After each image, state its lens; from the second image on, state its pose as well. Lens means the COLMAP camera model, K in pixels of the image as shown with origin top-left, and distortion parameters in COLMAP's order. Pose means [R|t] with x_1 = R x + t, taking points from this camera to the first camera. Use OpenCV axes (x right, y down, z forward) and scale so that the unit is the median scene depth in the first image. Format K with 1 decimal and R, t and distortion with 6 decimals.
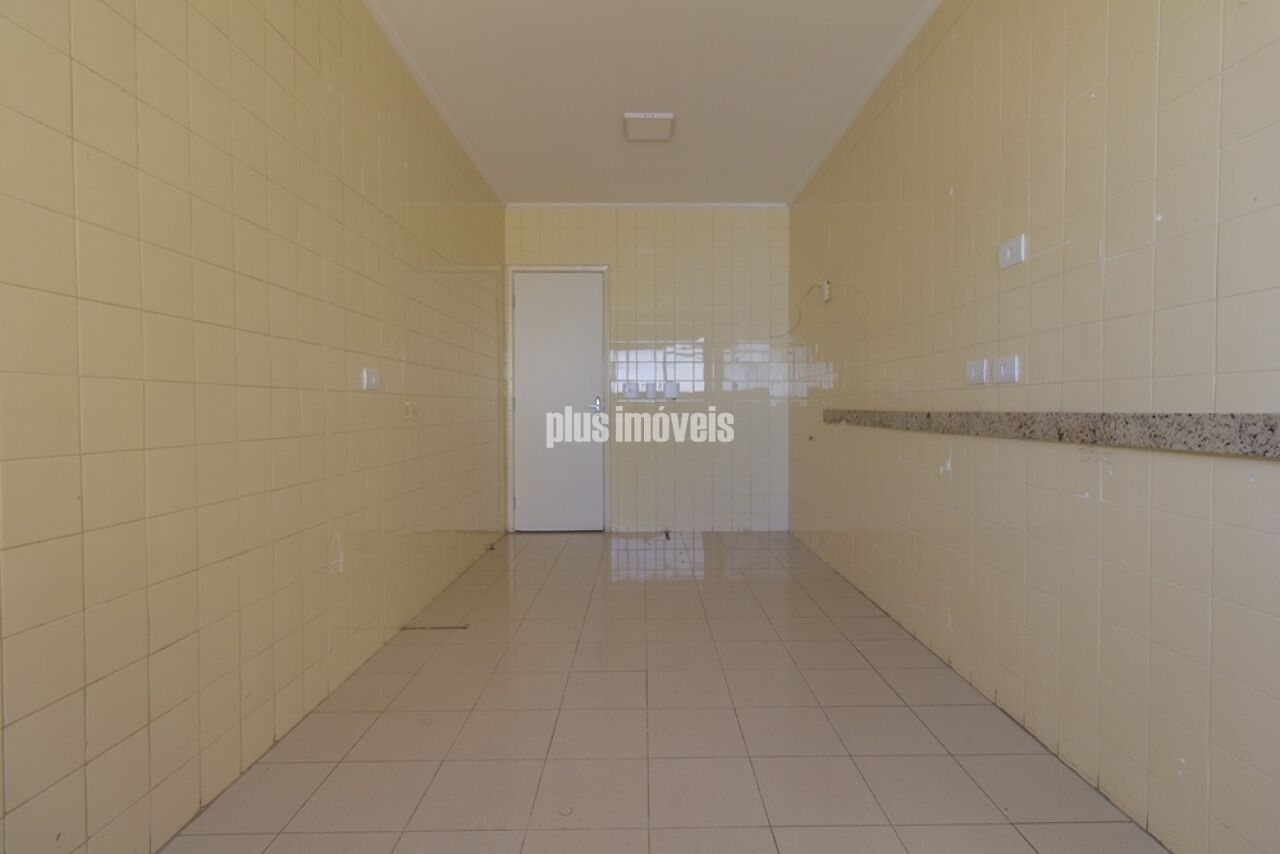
lens RADIAL K [[591.2, 0, 642.5], [0, 591.2, 422.5], [0, 0, 1]] dist [0.000113, -0.000458]
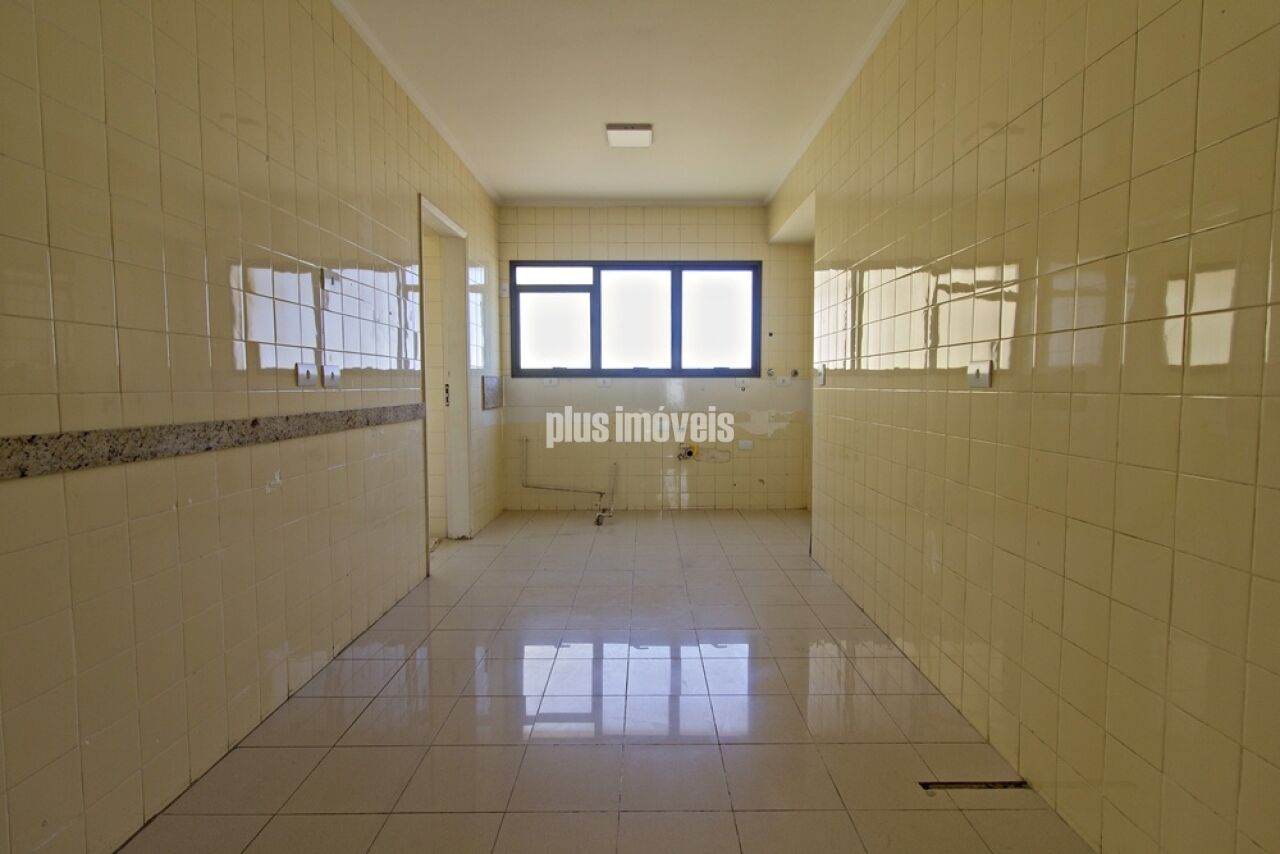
lens RADIAL K [[591.2, 0, 641.2], [0, 591.2, 422.9], [0, 0, 1]] dist [0.000113, -0.000458]
pose [[-0.999989, 0.000047, -0.004784, -0.015612], [-0.000370, 0.996207, 0.087013, -0.089754], [0.004770, 0.087014, -0.996196, 2.008883]]
